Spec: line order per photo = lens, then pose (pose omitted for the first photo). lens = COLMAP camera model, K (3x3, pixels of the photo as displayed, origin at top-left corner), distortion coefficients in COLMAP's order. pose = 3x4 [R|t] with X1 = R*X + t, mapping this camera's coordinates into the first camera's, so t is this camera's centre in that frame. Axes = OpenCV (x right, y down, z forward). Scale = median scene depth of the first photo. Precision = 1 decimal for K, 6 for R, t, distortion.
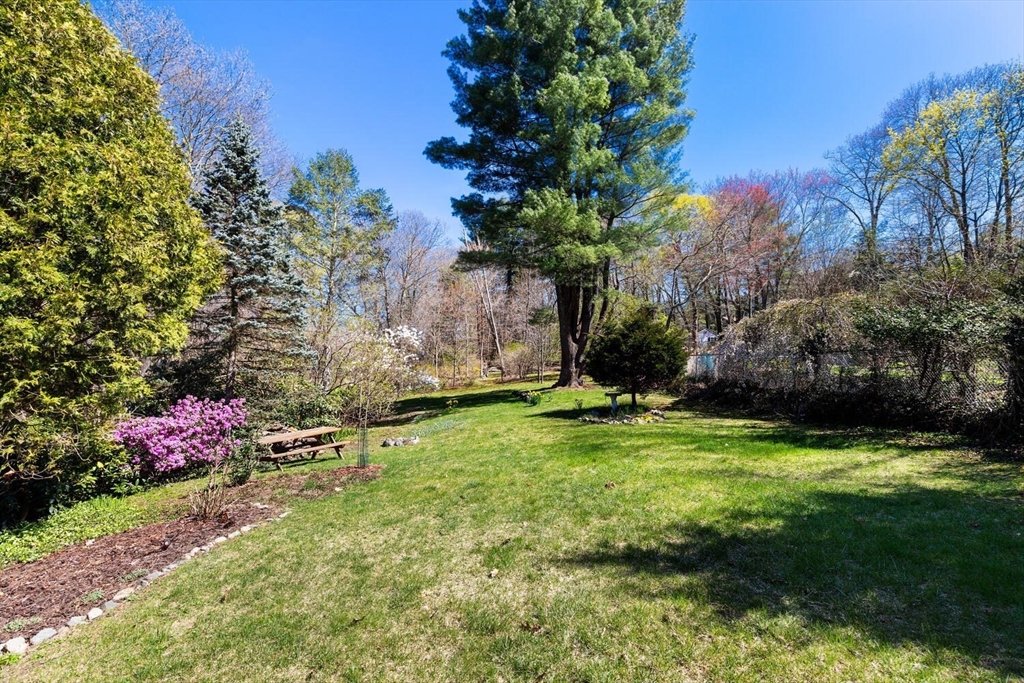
lens RADIAL K [[464.0, 0, 513.5], [0, 464.0, 332.5], [0, 0, 1]] dist [0.008808, -0.000556]
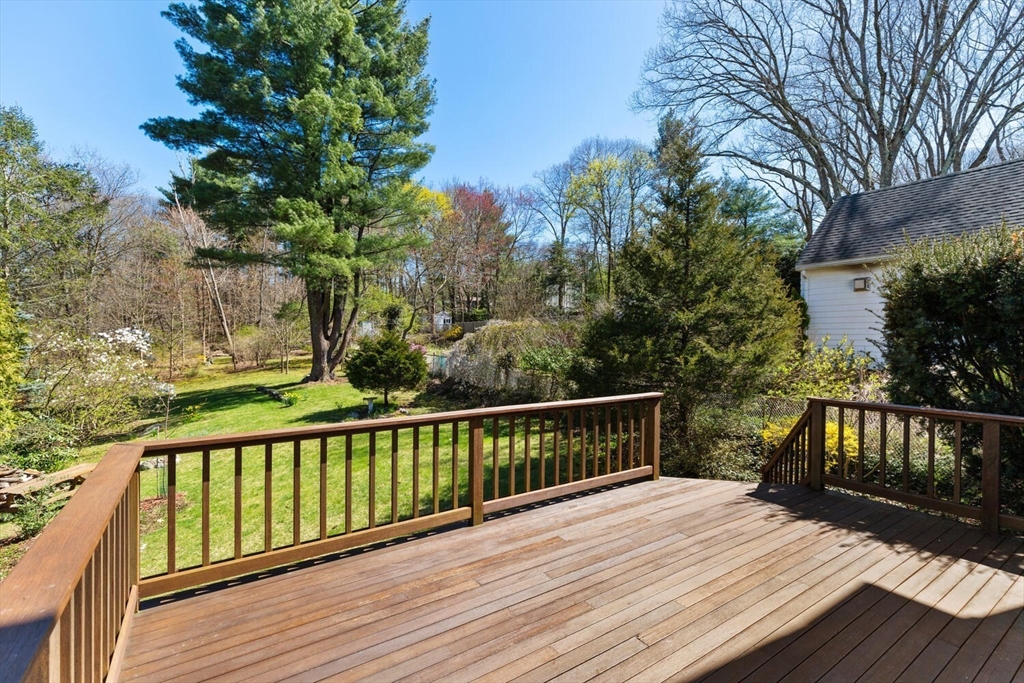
lens RADIAL K [[464.0, 0, 520.7], [0, 464.0, 343.3], [0, 0, 1]] dist [0.008808, -0.000556]
pose [[0.847528, -0.015605, 0.530520, -0.062882], [-0.032572, 0.996154, 0.081337, -0.079489], [-0.529749, -0.086215, 0.843761, -0.157920]]
